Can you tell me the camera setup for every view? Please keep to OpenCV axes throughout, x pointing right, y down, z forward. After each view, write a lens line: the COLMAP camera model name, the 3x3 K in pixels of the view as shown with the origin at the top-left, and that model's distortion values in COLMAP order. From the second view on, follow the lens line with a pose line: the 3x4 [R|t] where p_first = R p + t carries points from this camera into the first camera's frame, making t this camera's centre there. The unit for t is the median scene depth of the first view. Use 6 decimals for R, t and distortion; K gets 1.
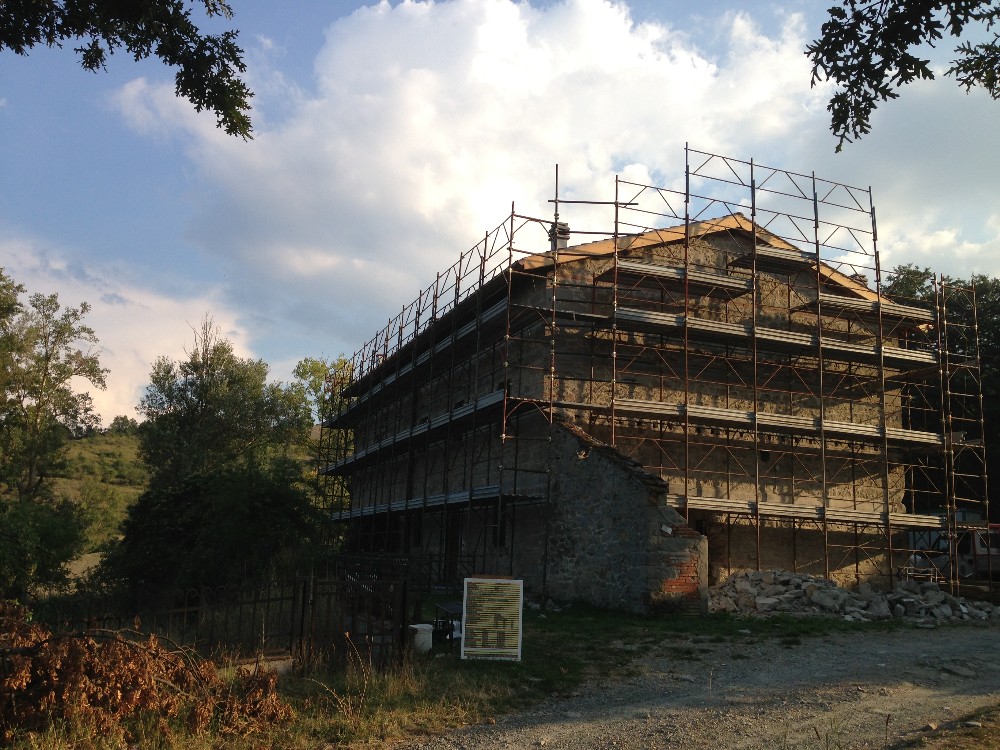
lens RADIAL K [[968.5, 0, 500.0], [0, 968.5, 375.0], [0, 0, 1]] dist [0.009717, 0.011882]
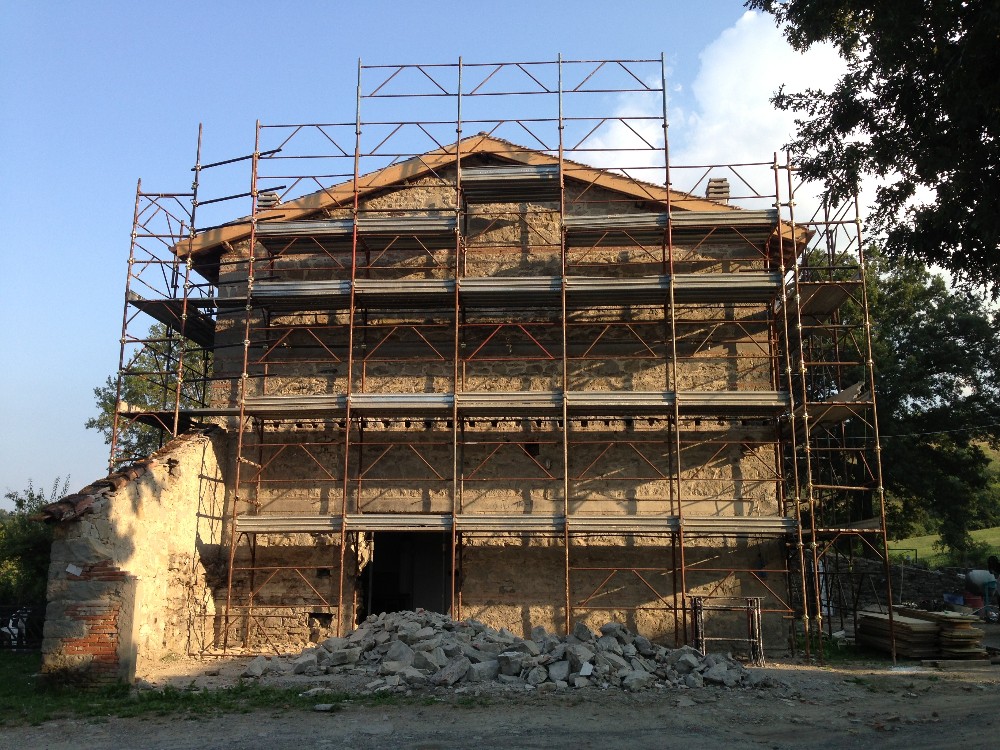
lens RADIAL K [[968.5, 0, 500.0], [0, 968.5, 375.0], [0, 0, 1]] dist [0.009717, 0.011882]
pose [[0.903935, -0.126288, -0.408599, 0.556578], [0.117118, 0.991981, -0.047500, 0.059482], [0.411322, -0.004917, 0.911477, 0.321109]]
